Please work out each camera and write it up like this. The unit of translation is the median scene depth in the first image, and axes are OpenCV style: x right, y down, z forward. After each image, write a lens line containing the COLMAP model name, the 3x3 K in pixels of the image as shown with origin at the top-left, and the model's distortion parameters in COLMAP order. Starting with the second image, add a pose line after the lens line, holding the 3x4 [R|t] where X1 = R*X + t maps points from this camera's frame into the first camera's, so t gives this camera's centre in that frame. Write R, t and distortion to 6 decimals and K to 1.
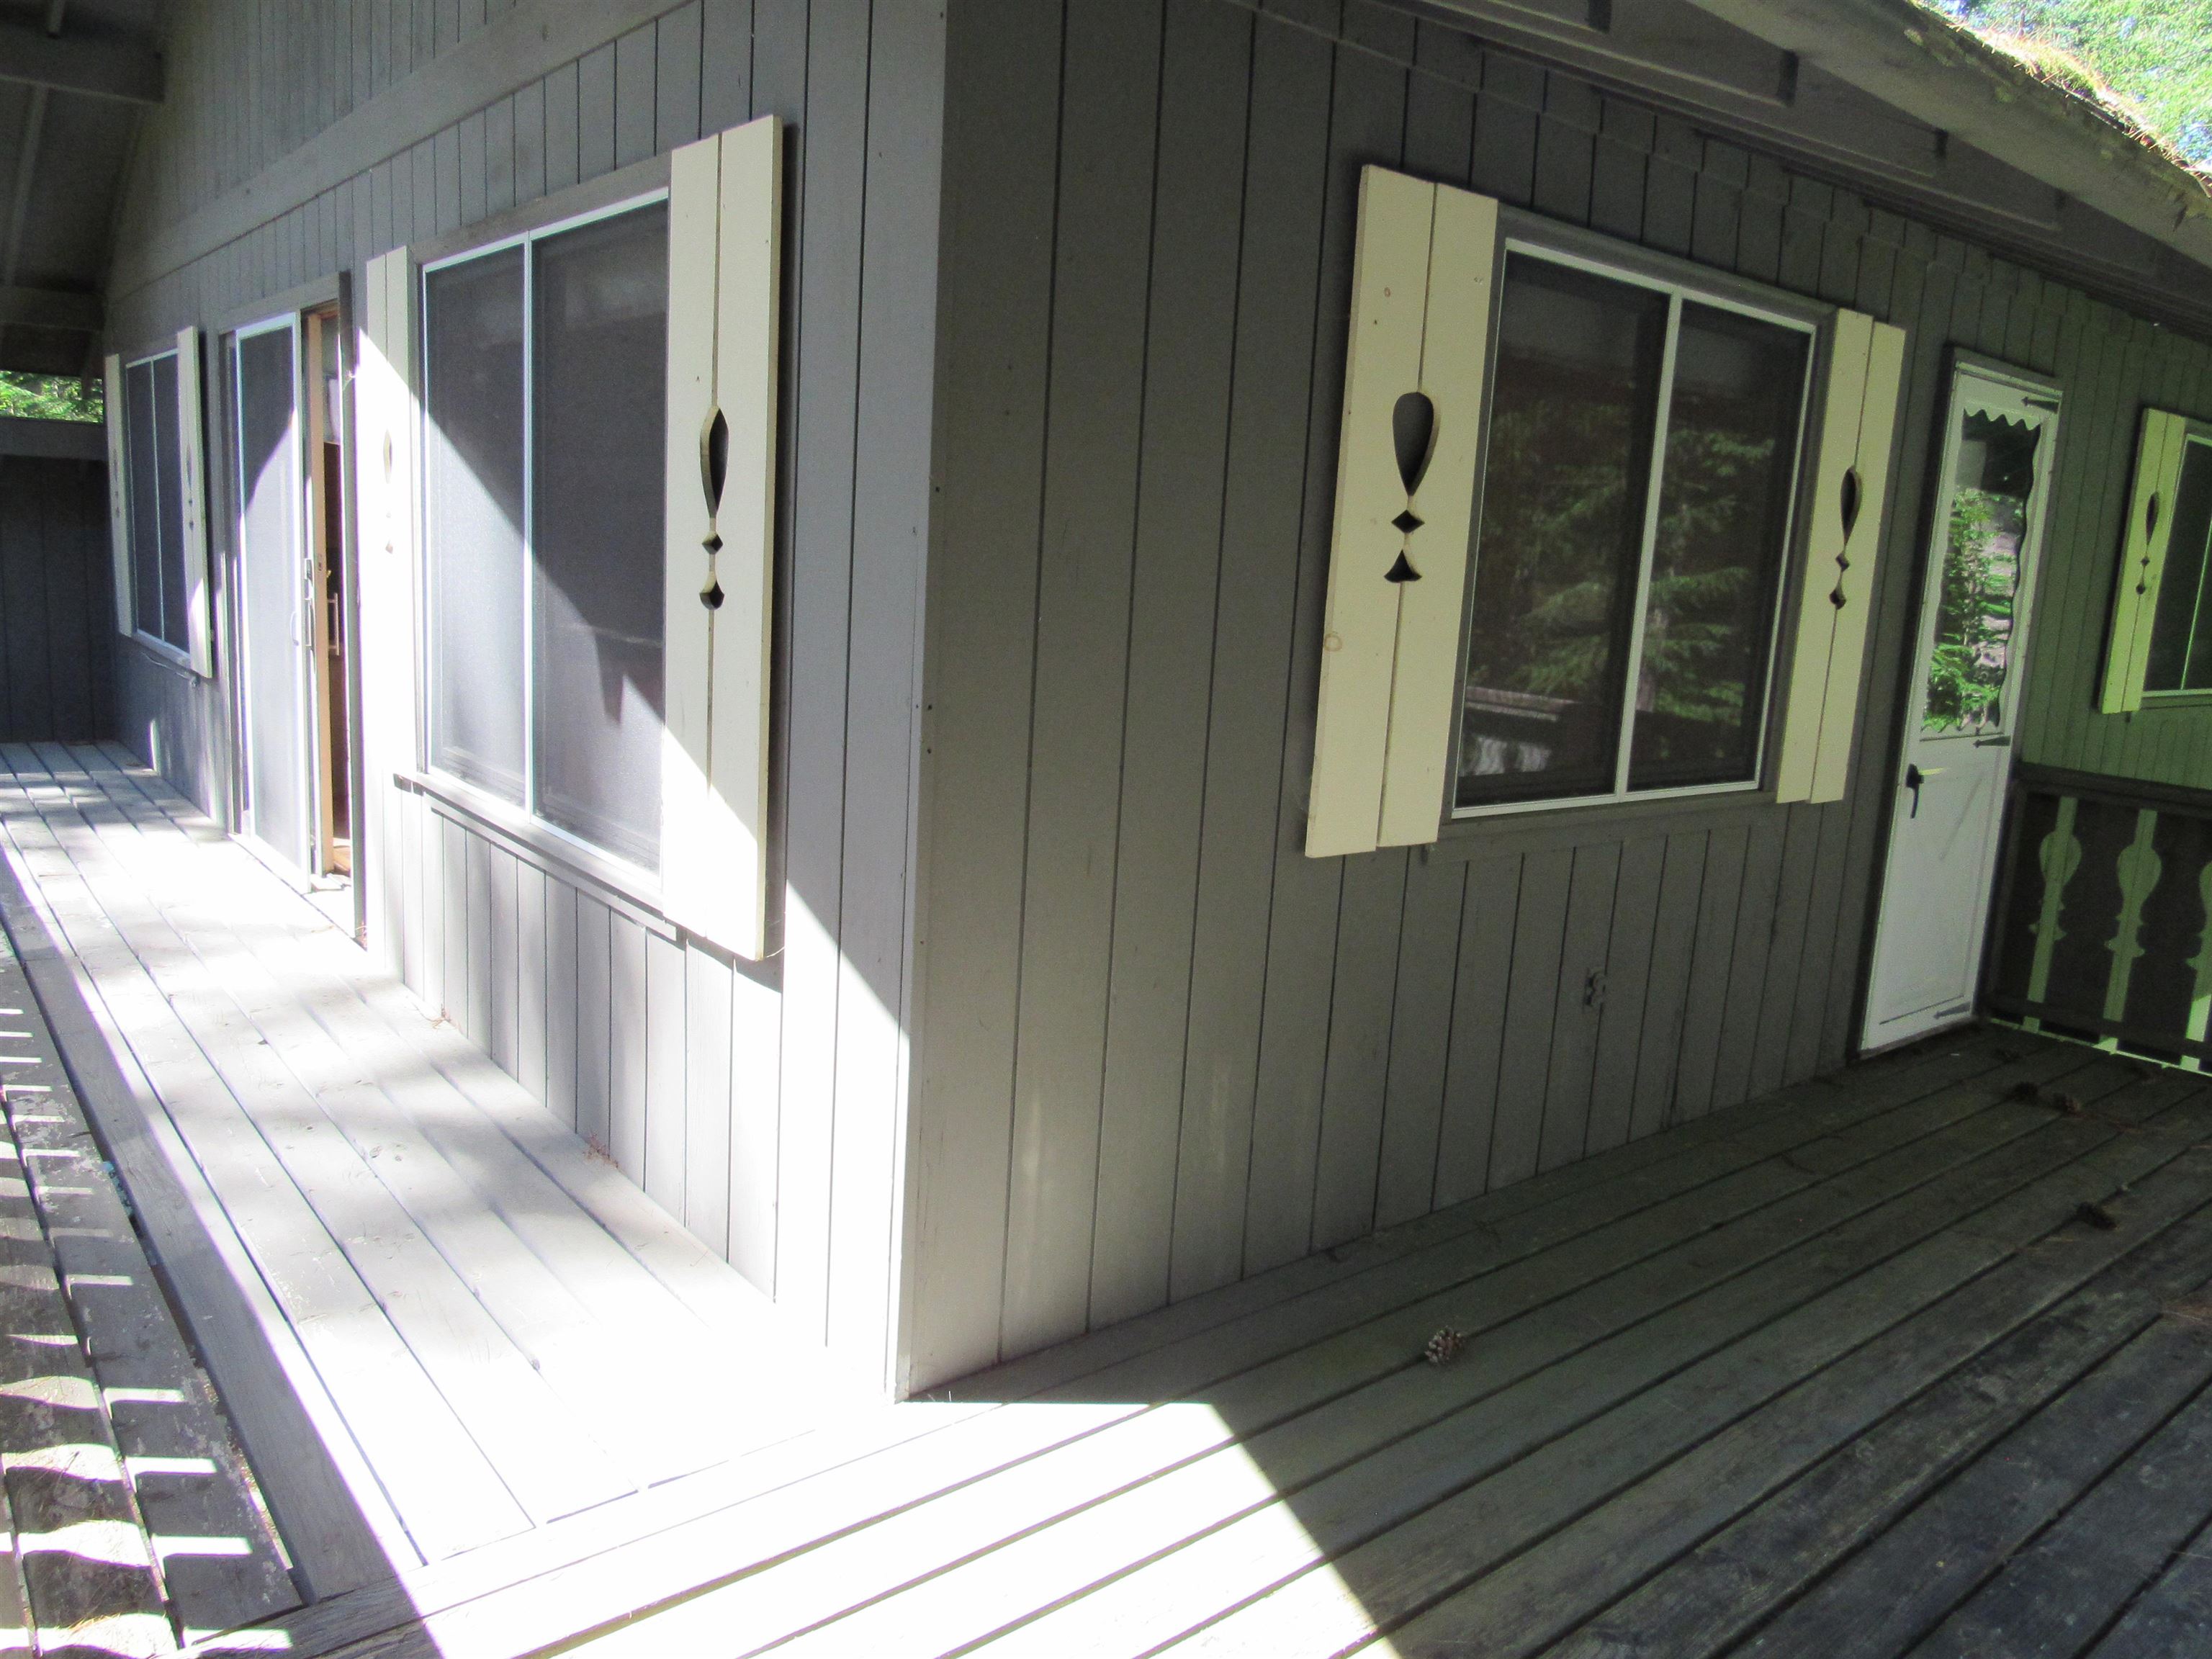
lens RADIAL K [[1575.8, 0, 1088.2], [0, 1575.8, 823.7], [0, 0, 1]] dist [-0.029023, 0.008415]
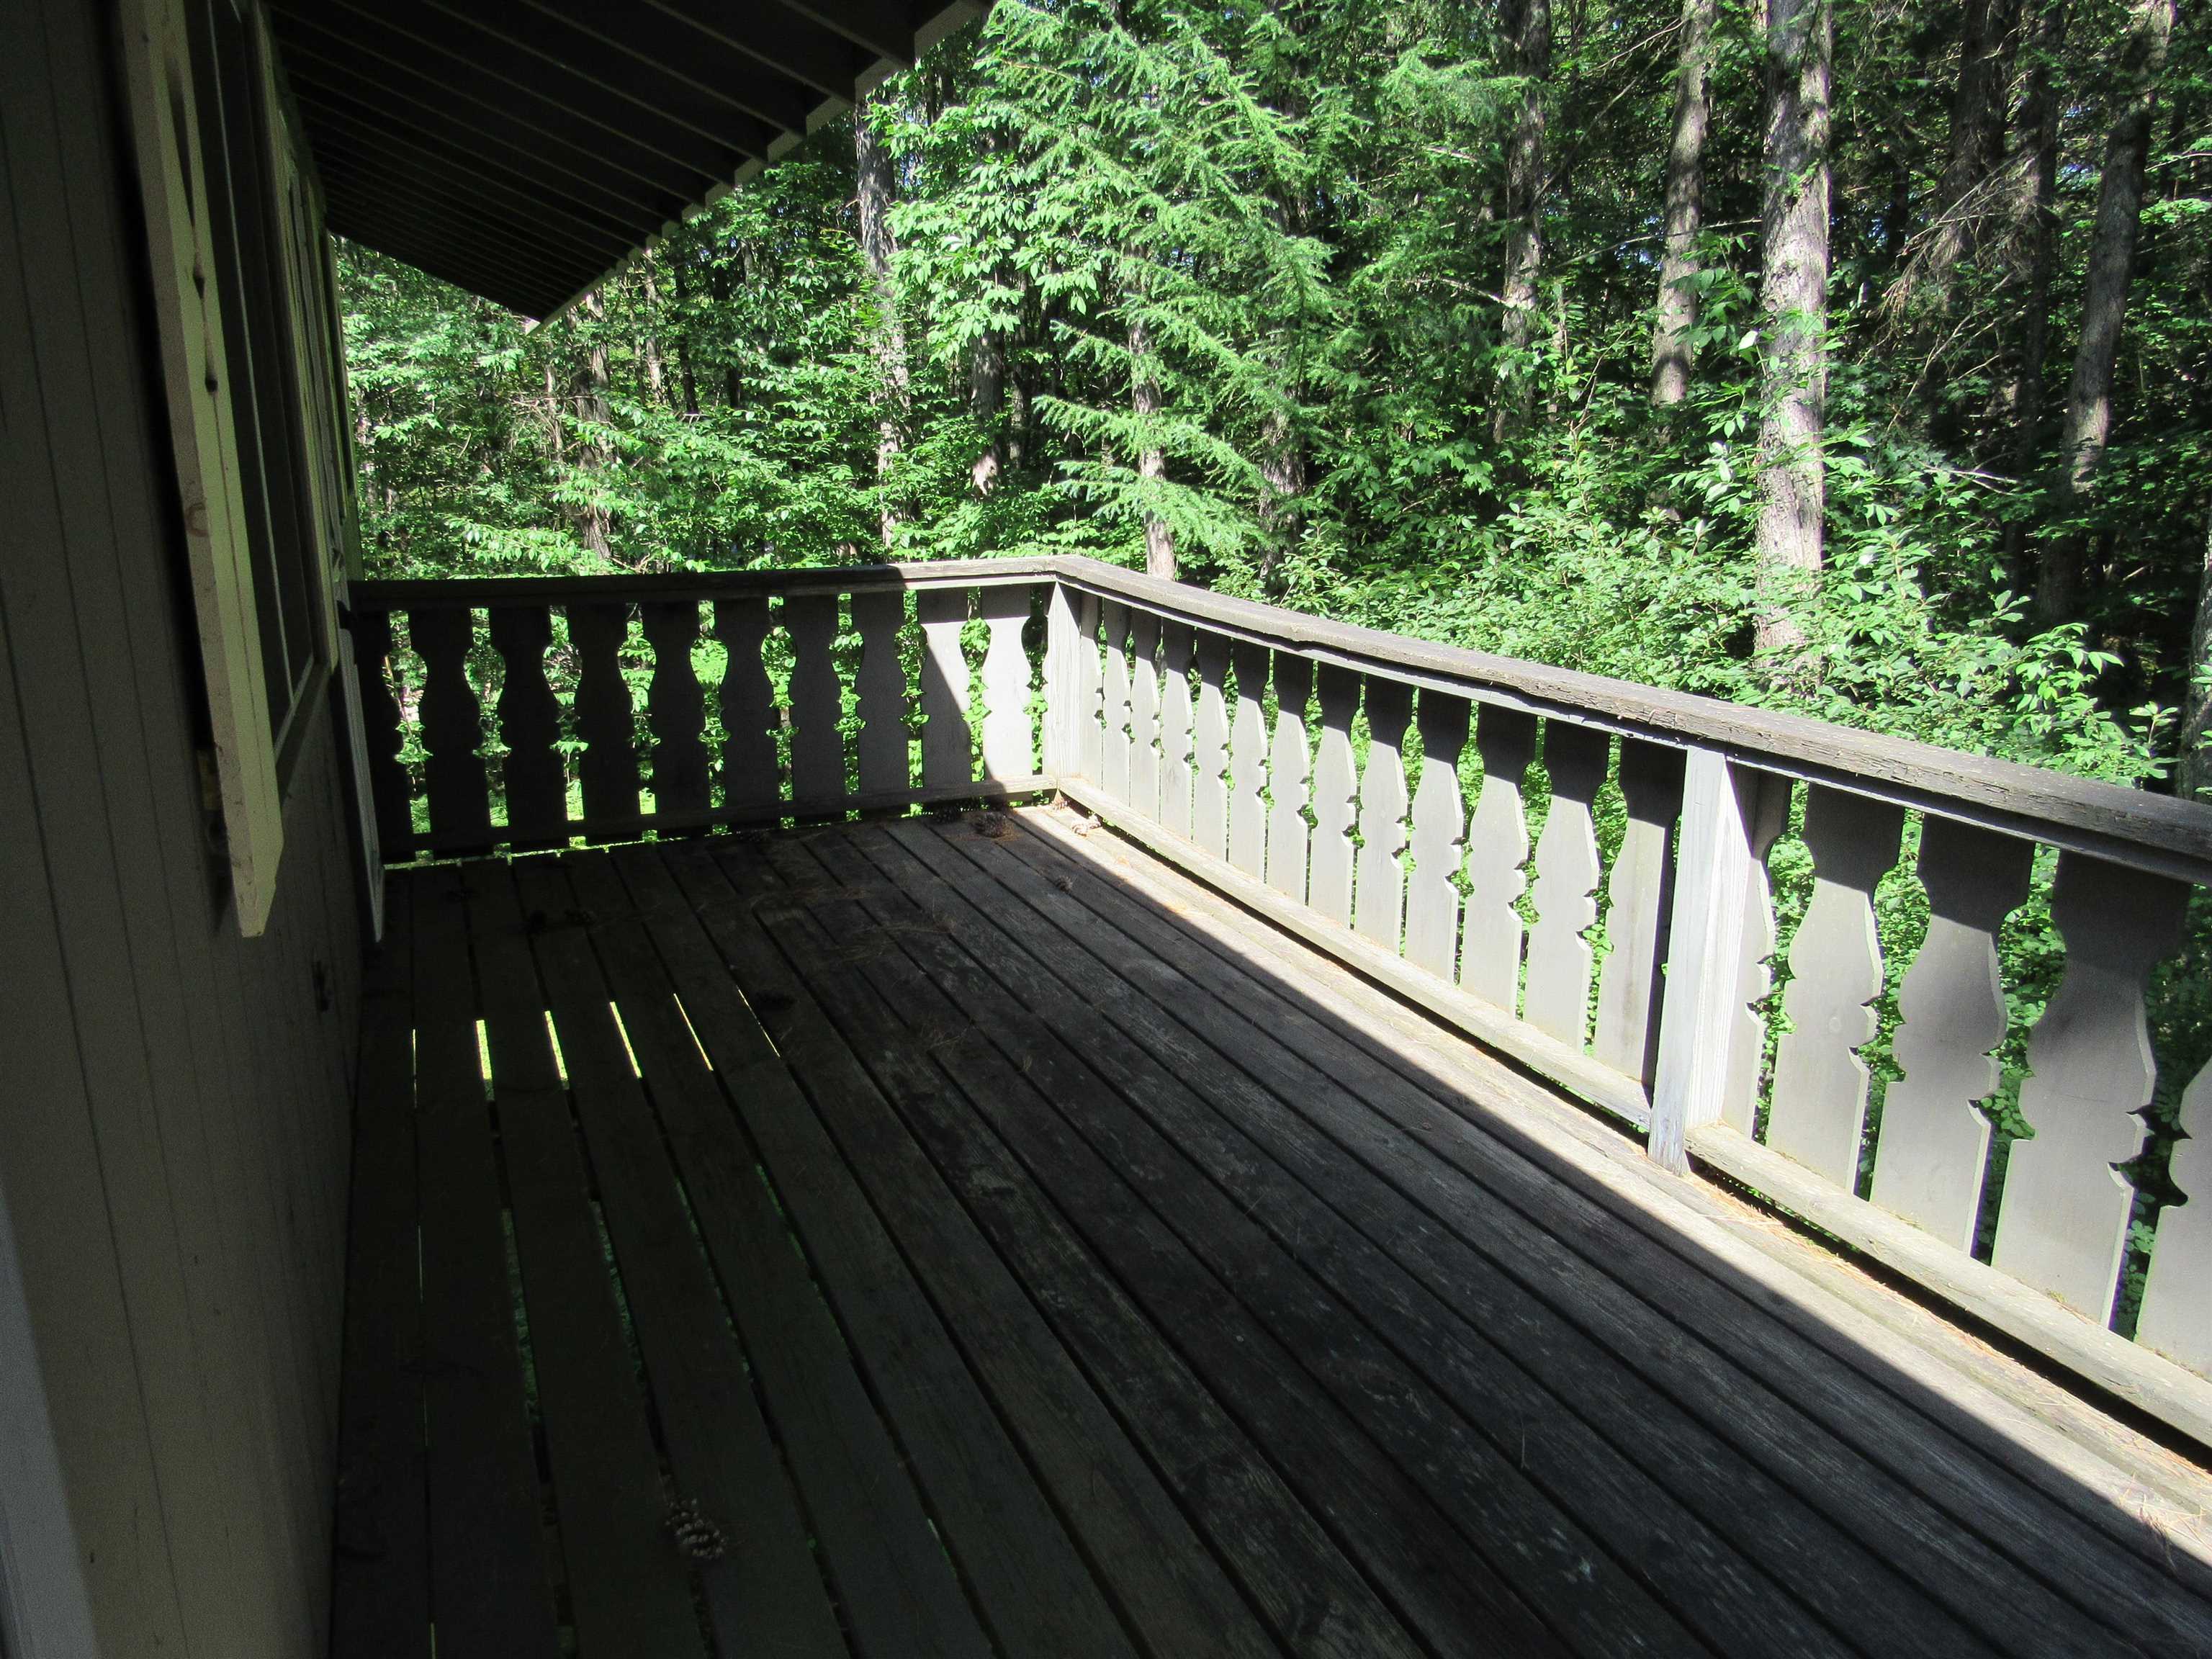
lens RADIAL K [[1575.8, 0, 1103.1], [0, 1575.8, 826.3], [0, 0, 1]] dist [-0.029023, 0.008415]
pose [[0.266775, -0.294313, 0.917720, -0.266712], [0.180046, 0.950686, 0.252547, -0.099372], [-0.946792, 0.097859, 0.306610, 0.606288]]
